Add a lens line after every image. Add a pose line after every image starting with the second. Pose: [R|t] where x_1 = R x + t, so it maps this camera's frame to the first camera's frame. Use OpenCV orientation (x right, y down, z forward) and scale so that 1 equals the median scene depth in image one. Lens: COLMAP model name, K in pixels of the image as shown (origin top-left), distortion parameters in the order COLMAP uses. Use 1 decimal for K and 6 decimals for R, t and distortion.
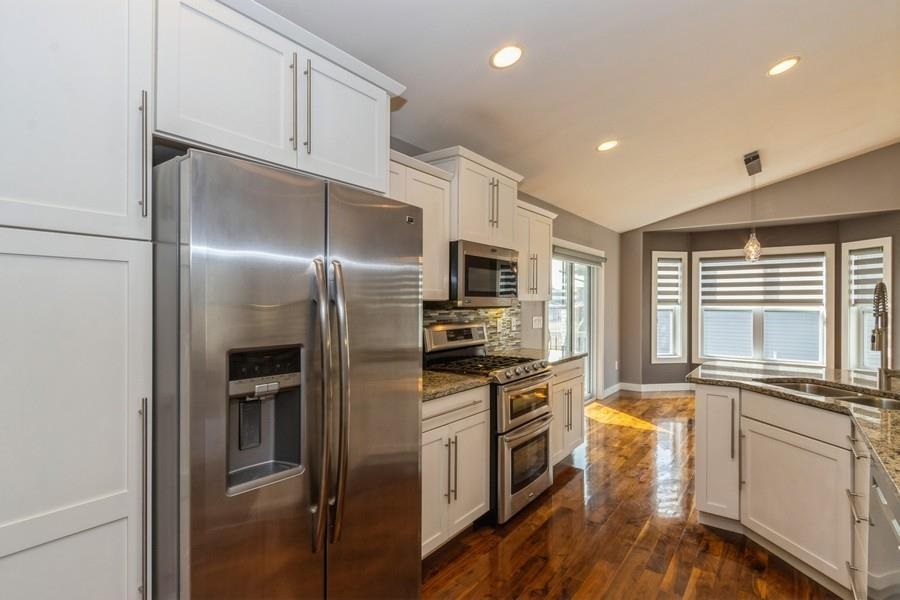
lens RADIAL K [[447.4, 0, 457.7], [0, 447.4, 301.4], [0, 0, 1]] dist [0.000357, -0.003170]
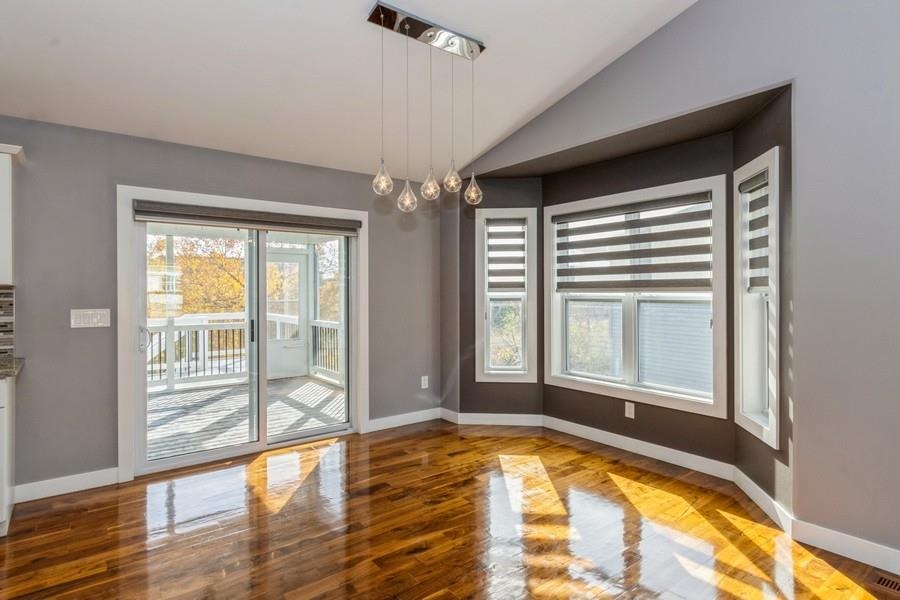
lens RADIAL K [[485.6, 0, 453.9], [0, 485.6, 287.3], [0, 0, 1]] dist [-0.004657, 0.000440]
pose [[0.961652, -0.007132, -0.274180, 1.166912], [0.005735, 0.999966, -0.005897, 0.011121], [0.274213, 0.004098, 0.961660, 0.608669]]
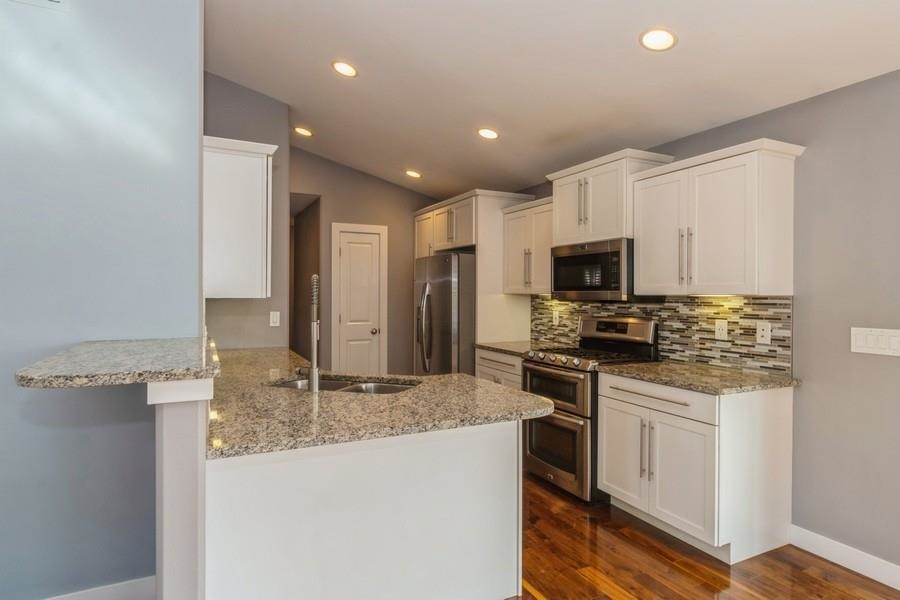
lens RADIAL K [[505.1, 0, 447.0], [0, 505.1, 294.8], [0, 0, 1]] dist [0.002081, -0.002321]
pose [[-0.465648, -0.003336, -0.884964, 1.124102], [-0.005473, 0.999985, -0.000890, 0.001298], [0.884953, 0.004429, -0.465659, 1.115700]]
